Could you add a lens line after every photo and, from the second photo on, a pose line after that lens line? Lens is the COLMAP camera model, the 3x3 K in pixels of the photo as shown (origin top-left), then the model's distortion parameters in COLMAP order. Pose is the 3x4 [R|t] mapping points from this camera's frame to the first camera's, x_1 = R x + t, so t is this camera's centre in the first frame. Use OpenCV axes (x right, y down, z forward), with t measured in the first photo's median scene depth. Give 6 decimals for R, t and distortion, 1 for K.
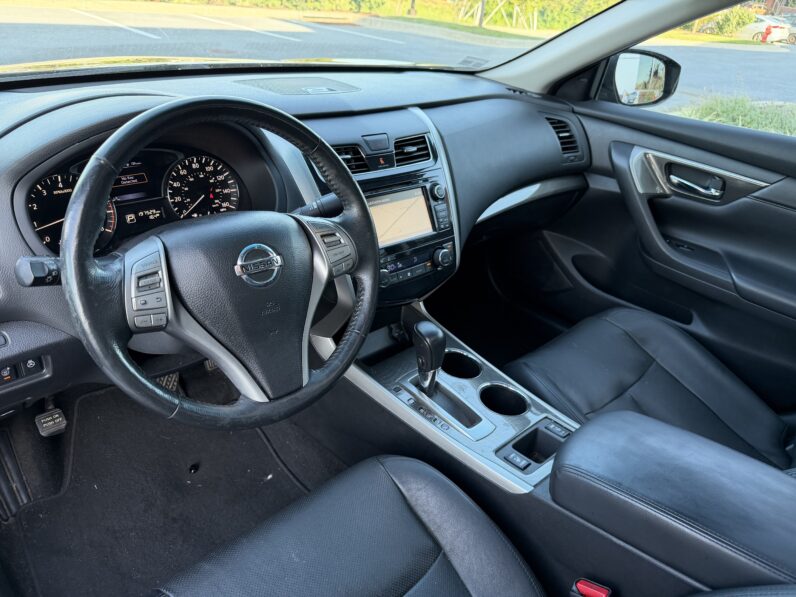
lens RADIAL K [[565.6, 0, 400.4], [0, 565.6, 298.1], [0, 0, 1]] dist [0.011810, -0.022571]
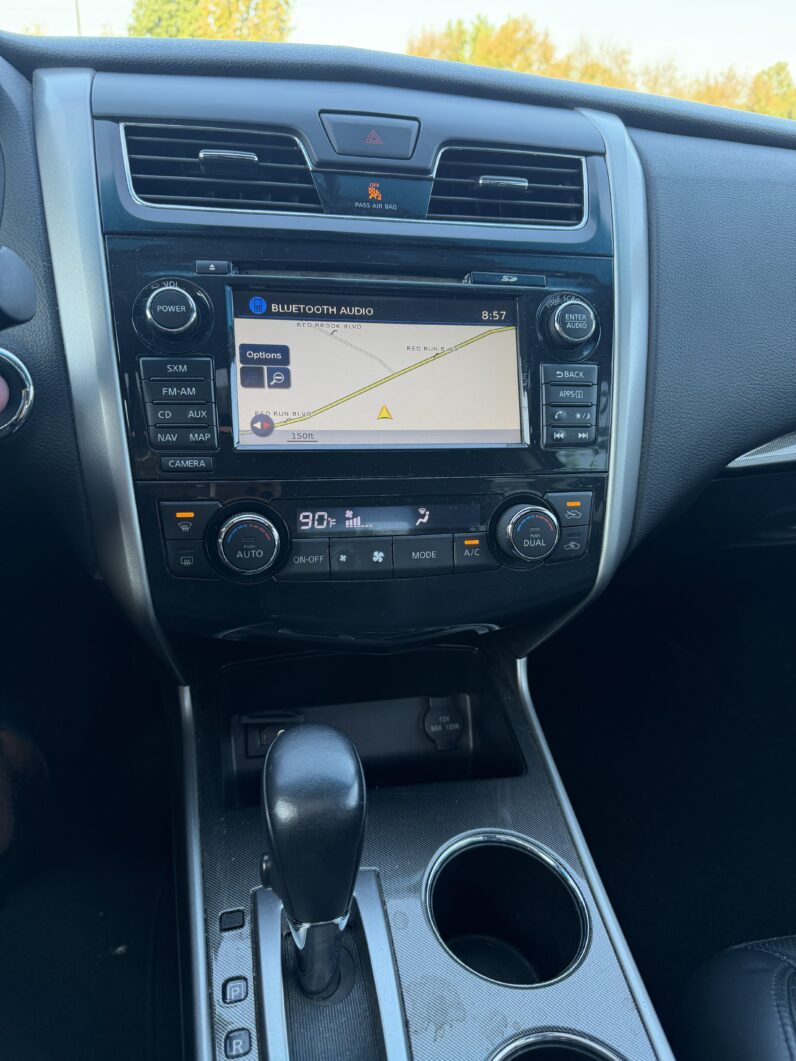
lens RADIAL K [[753.9, 0, 403.5], [0, 753.9, 532.2], [0, 0, 1]] dist [0.011810, -0.022571]
pose [[0.858961, 0.194825, -0.473528, 0.164519], [-0.237367, 0.970922, -0.031104, -0.035167], [0.453699, 0.139117, 0.880229, 0.494091]]
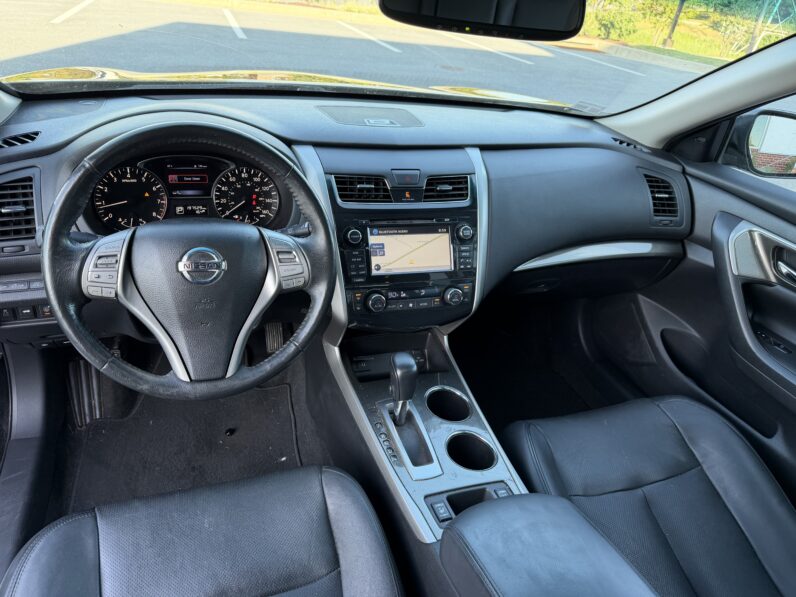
lens RADIAL K [[565.6, 0, 396.1], [0, 565.6, 299.6], [0, 0, 1]] dist [0.011810, -0.022571]
pose [[0.918677, 0.210539, -0.334225, 0.254292], [-0.219923, 0.975466, 0.009980, -0.043454], [0.328127, 0.064335, 0.942440, 0.011909]]
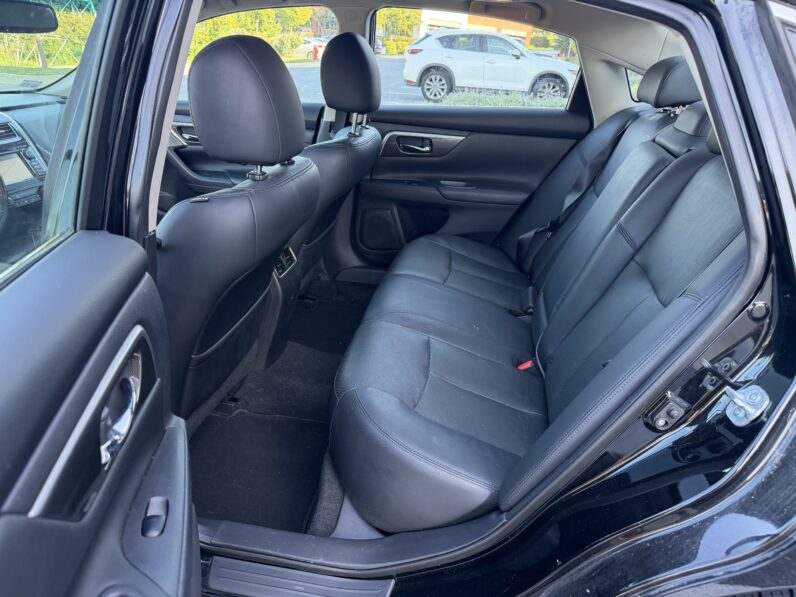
lens RADIAL K [[565.6, 0, 405.4], [0, 565.6, 296.7], [0, 0, 1]] dist [0.011810, -0.022571]
pose [[0.789050, -0.296122, 0.538249, -0.065073], [0.320268, 0.945957, 0.050927, 0.395221], [-0.524241, 0.132200, 0.841246, -0.770007]]
